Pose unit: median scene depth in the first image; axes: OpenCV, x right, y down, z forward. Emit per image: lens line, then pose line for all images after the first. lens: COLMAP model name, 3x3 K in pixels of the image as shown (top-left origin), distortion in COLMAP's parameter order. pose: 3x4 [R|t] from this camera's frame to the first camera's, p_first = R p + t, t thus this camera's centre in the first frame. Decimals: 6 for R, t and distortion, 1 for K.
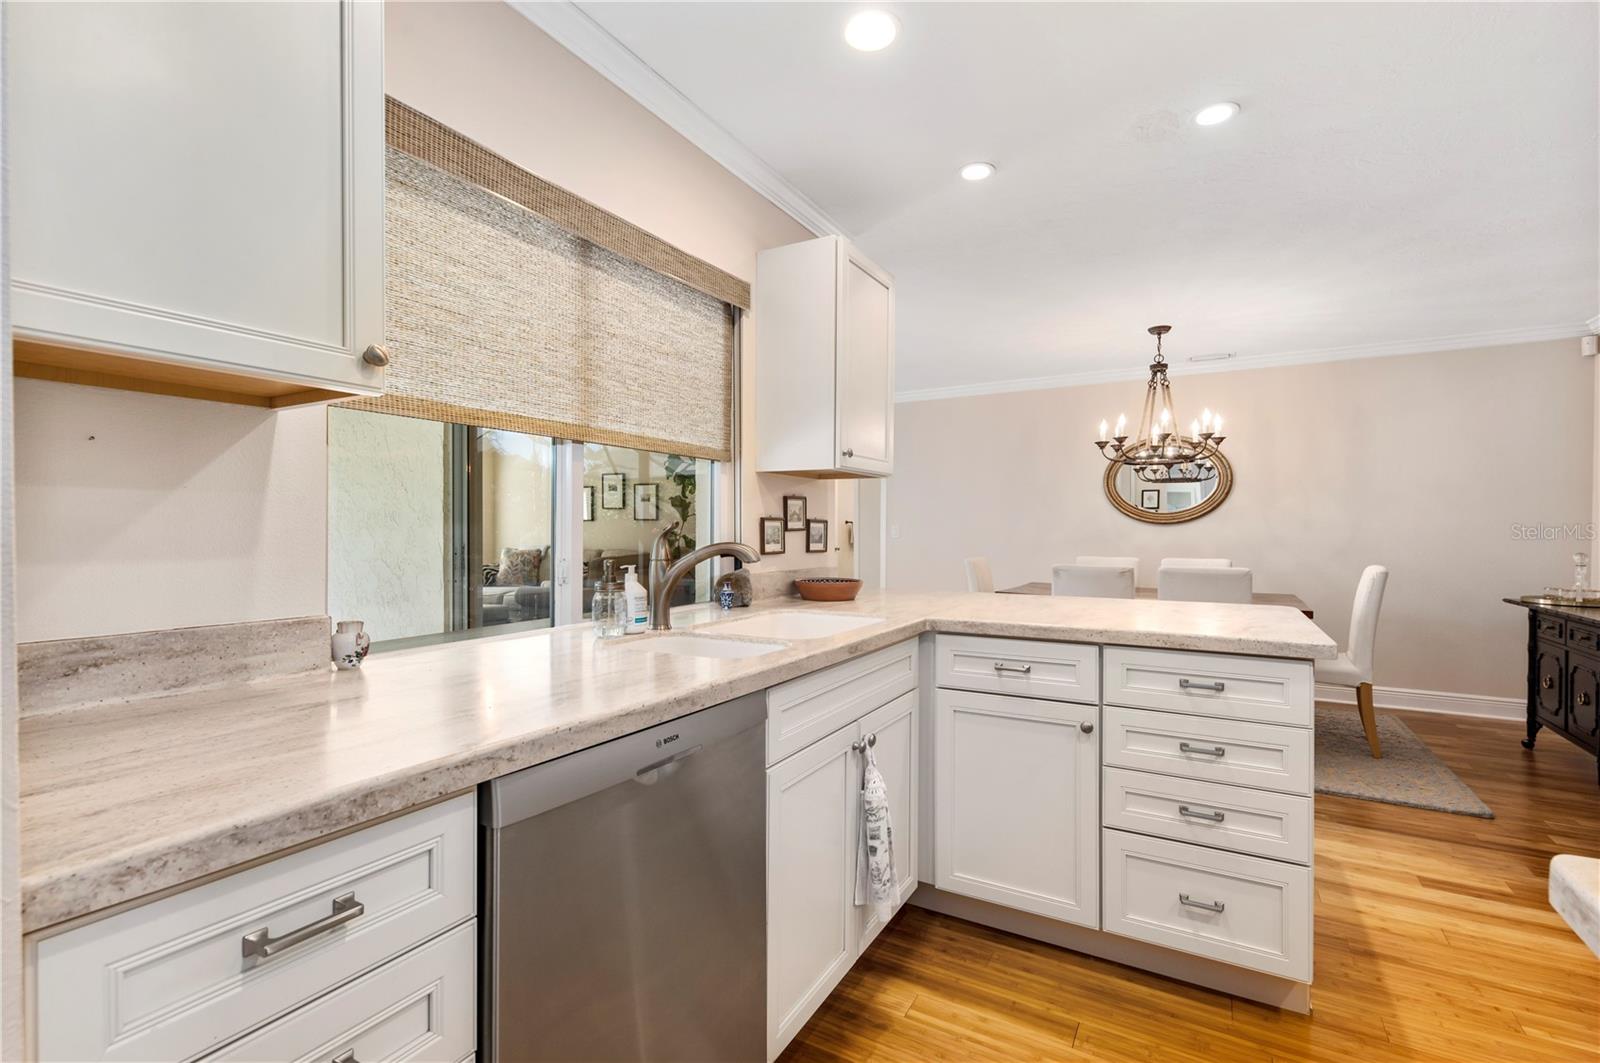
lens RADIAL K [[714.0, 0, 803.5], [0, 714.0, 534.2], [0, 0, 1]] dist [0.006408, 0.000488]
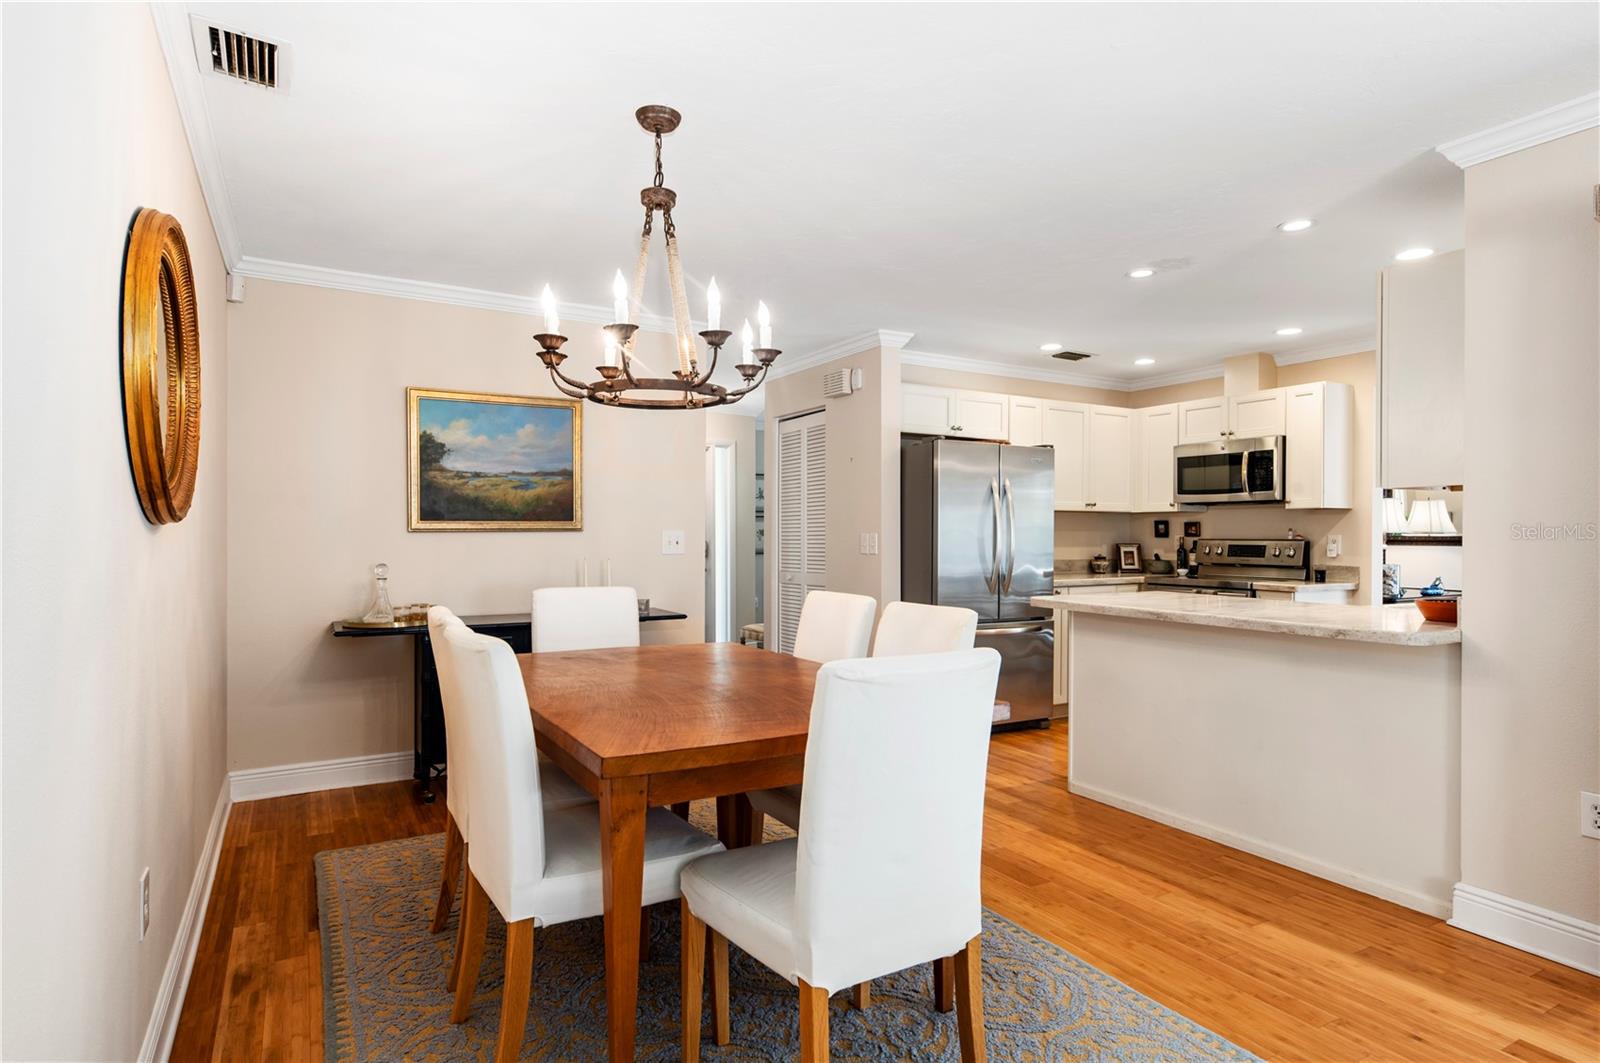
lens RADIAL K [[864.0, 0, 783.1], [0, 864.0, 530.6], [0, 0, 1]] dist [-0.002685, -0.000362]
pose [[-0.854239, -0.006327, 0.519842, 0.235013], [-0.005217, 0.999980, 0.003597, -0.027944], [-0.519854, 0.000361, -0.854255, 2.704672]]
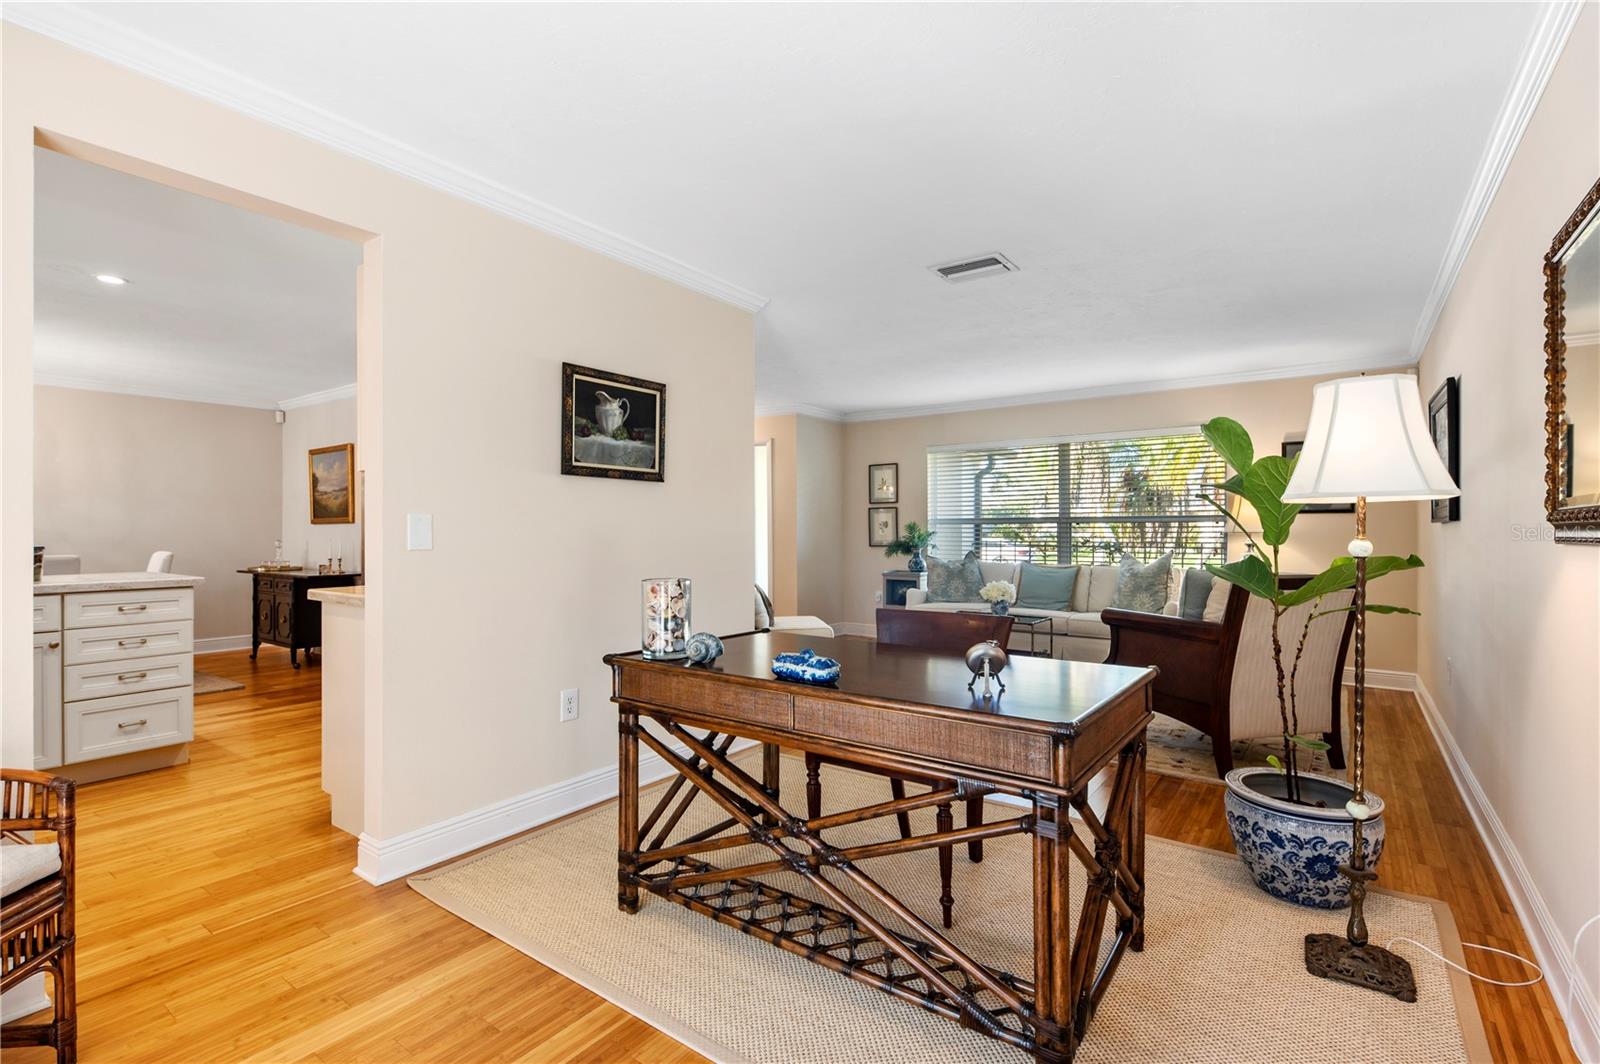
lens RADIAL K [[741.4, 0, 800.0], [0, 741.4, 532.0], [0, 0, 1]] dist [0.003091, 0.000637]
pose [[0.113708, -0.005183, 0.993501, -0.887148], [0.005714, 0.999973, 0.004562, 0.009477], [-0.993498, 0.005158, 0.113735, -0.722888]]
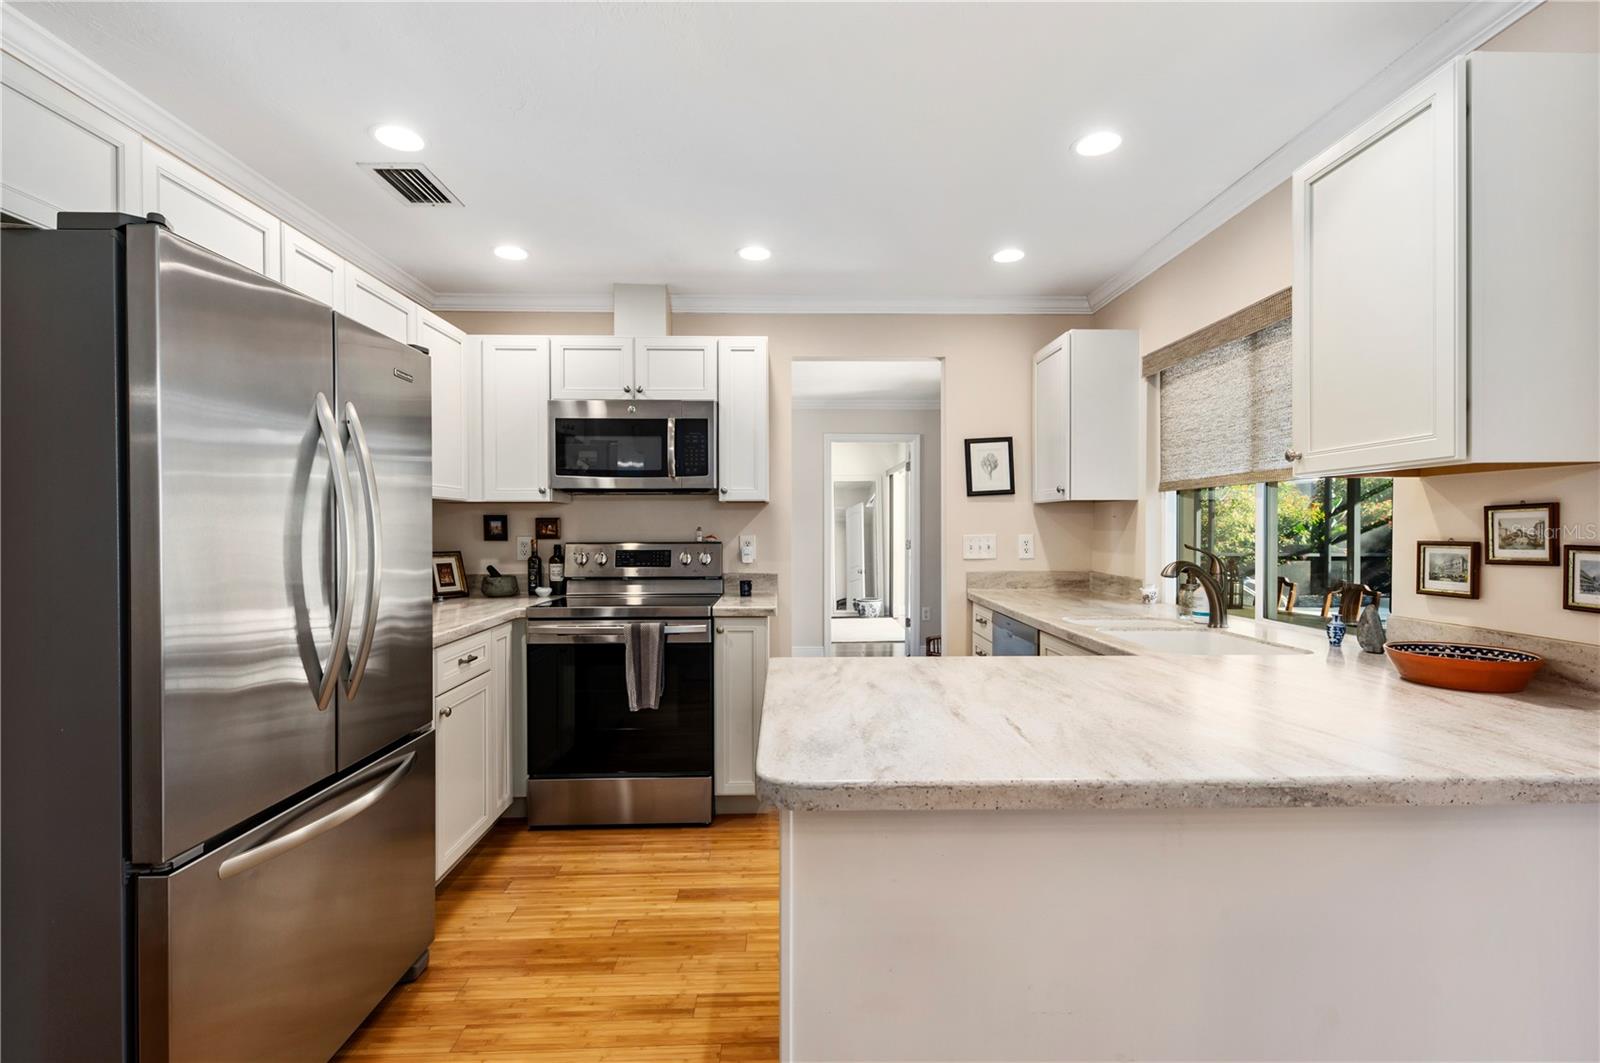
lens RADIAL K [[734.1, 0, 809.8], [0, 734.1, 531.3], [0, 0, 1]] dist [0.003779, 0.000147]
pose [[-0.849943, 0.002088, -0.526870, 0.890382], [-0.003701, 0.999944, 0.009932, -0.040118], [0.526861, 0.010392, -0.849888, 1.377260]]
